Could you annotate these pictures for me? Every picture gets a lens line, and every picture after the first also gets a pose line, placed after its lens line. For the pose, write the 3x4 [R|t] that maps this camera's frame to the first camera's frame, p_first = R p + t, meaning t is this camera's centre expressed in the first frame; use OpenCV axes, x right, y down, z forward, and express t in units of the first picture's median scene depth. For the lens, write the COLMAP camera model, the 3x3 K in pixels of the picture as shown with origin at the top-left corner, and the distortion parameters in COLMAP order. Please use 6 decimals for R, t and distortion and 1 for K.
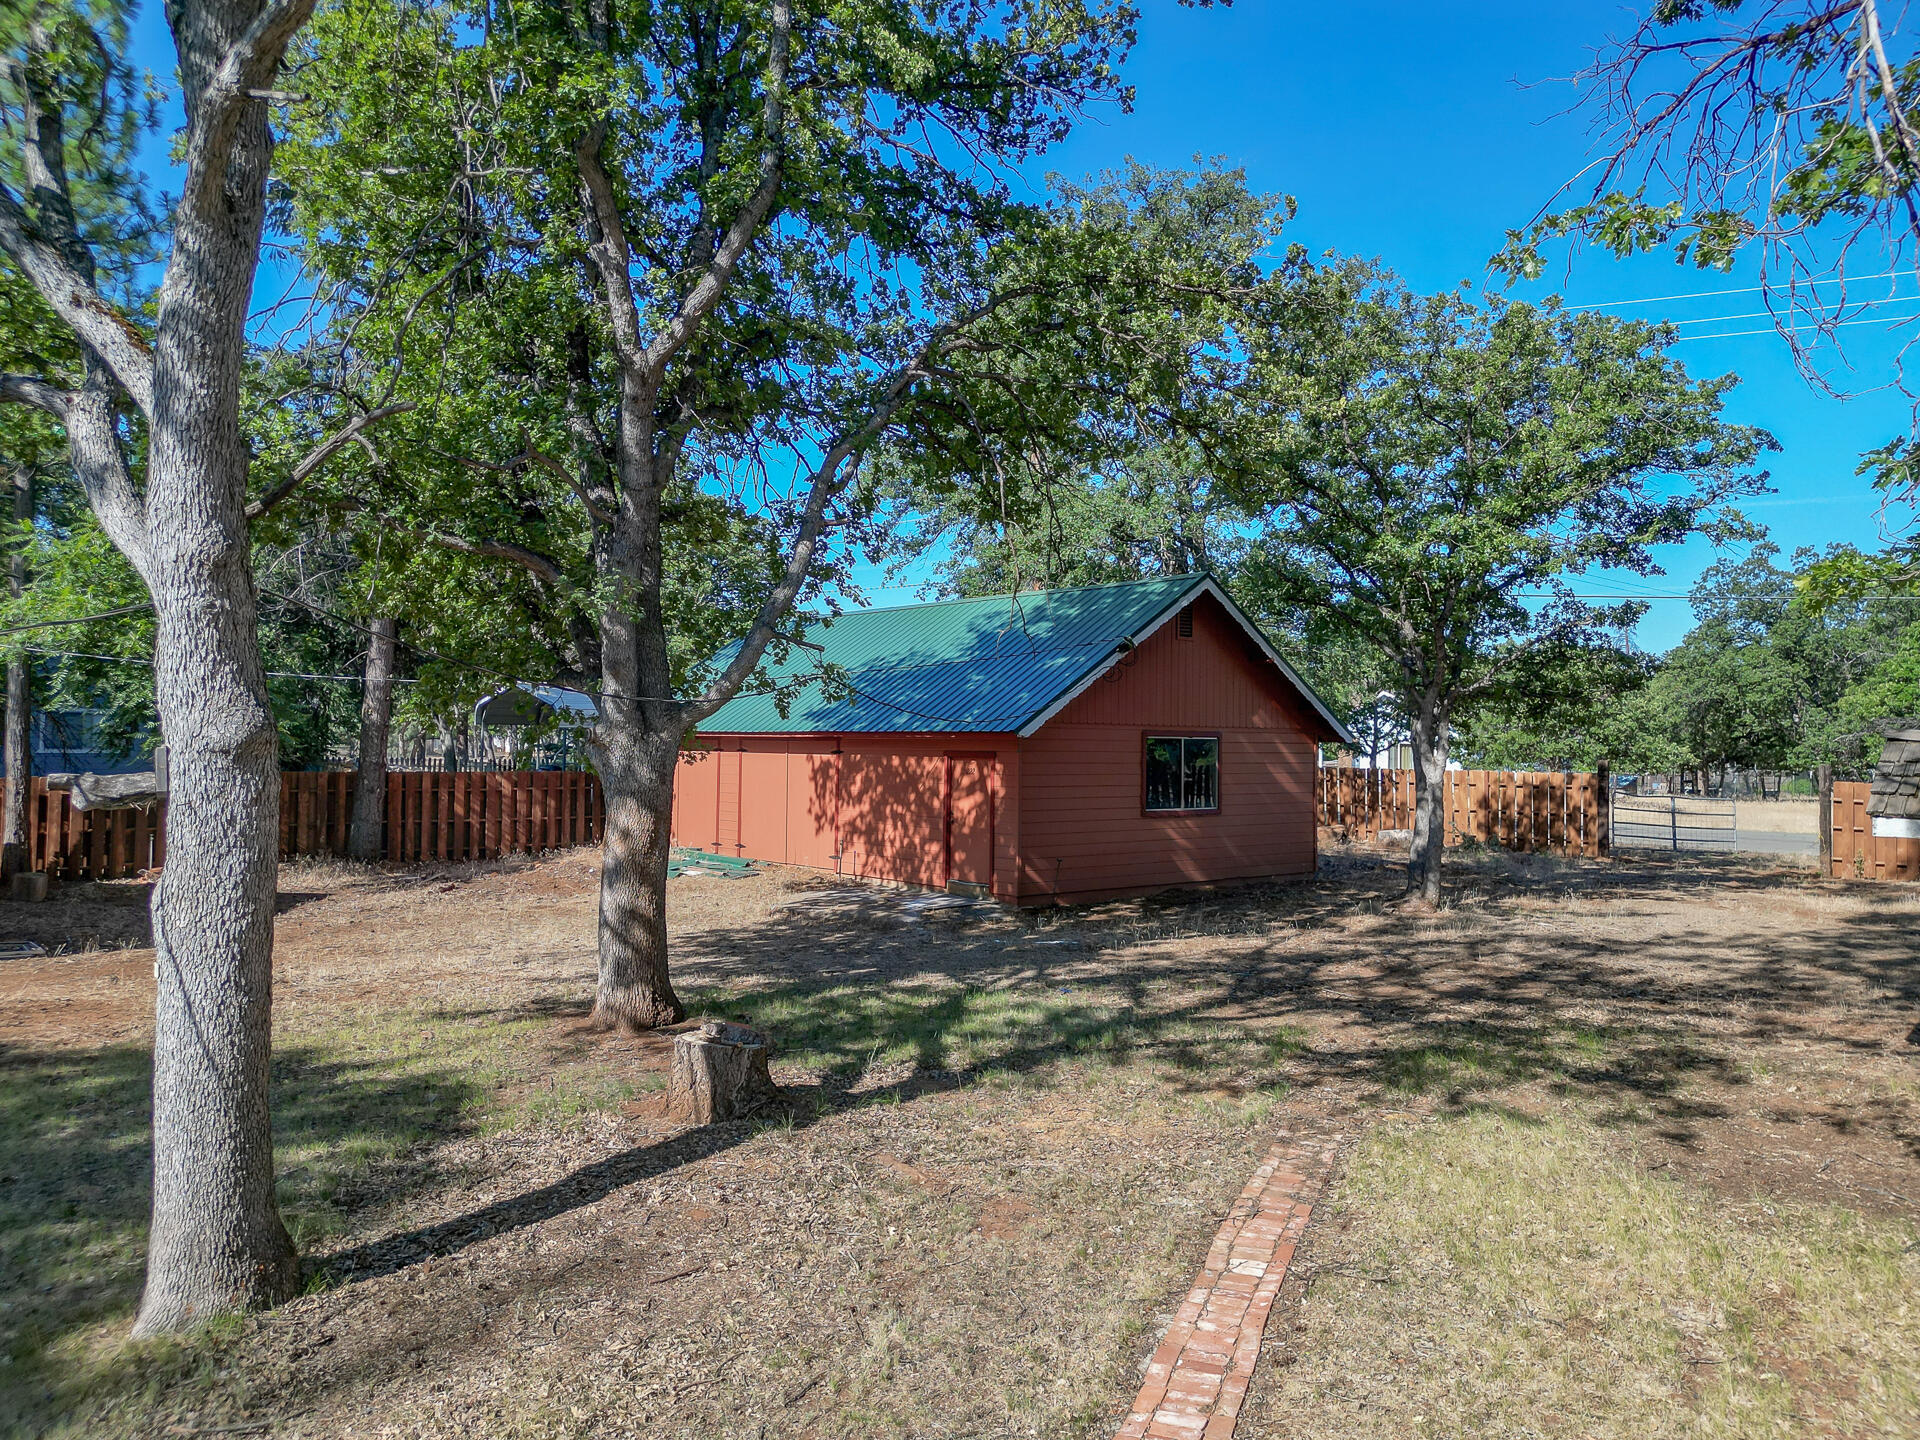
lens RADIAL K [[1328.0, 0, 958.9], [0, 1328.0, 719.7], [0, 0, 1]] dist [0.000432, 0.000390]
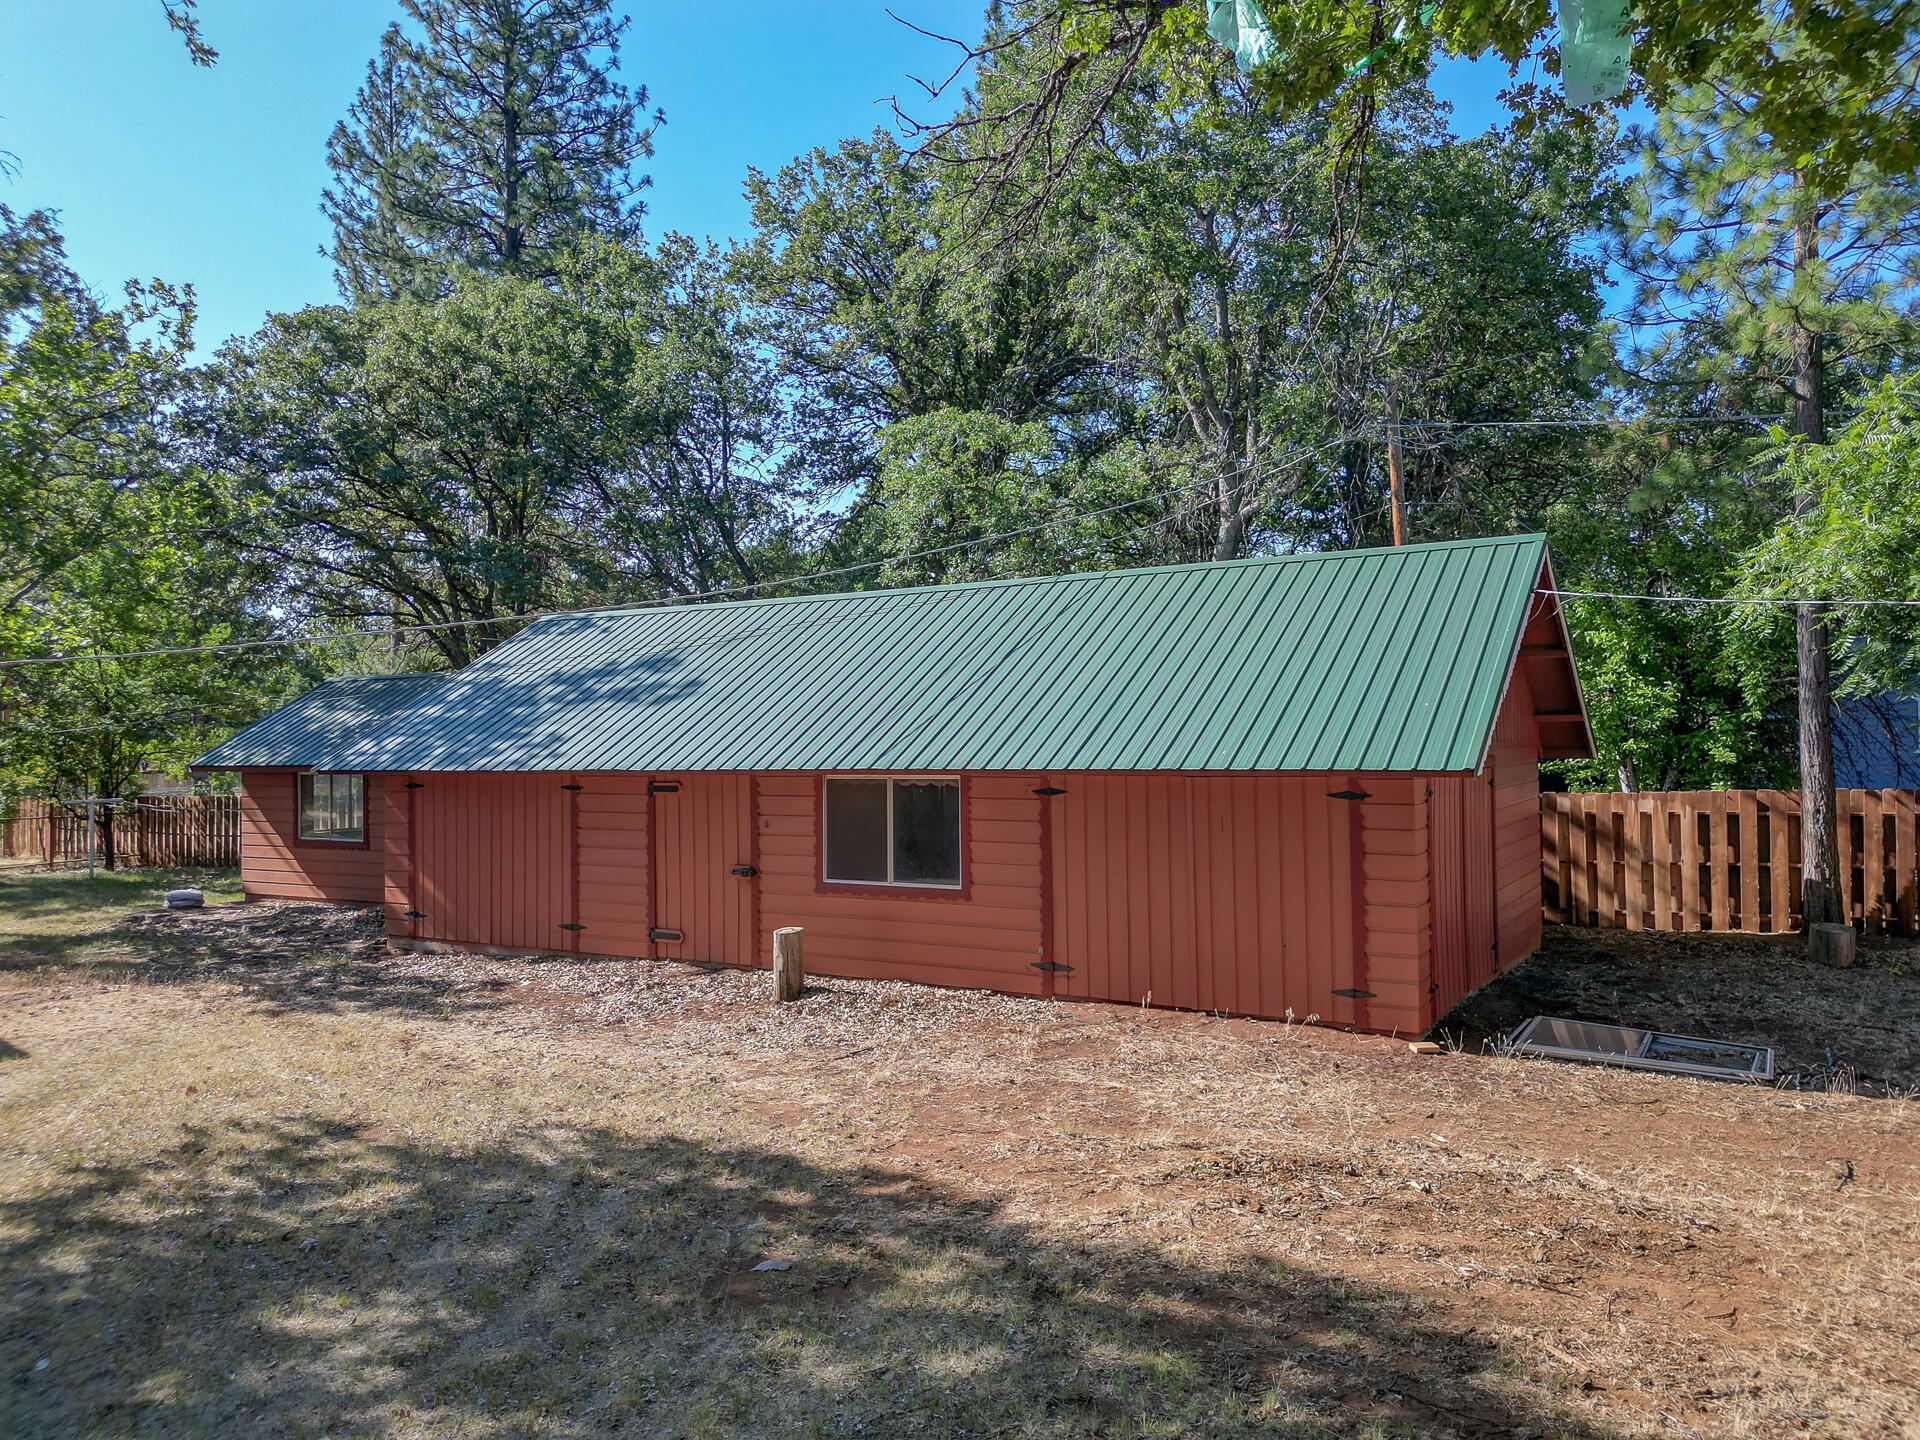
lens RADIAL K [[1328.0, 0, 958.0], [0, 1328.0, 719.3], [0, 0, 1]] dist [0.000432, 0.000390]
pose [[0.291007, -0.034447, -0.956100, -0.139939], [0.033946, 0.999094, -0.025664, 0.006605], [0.956118, -0.024987, 0.291913, 0.326151]]
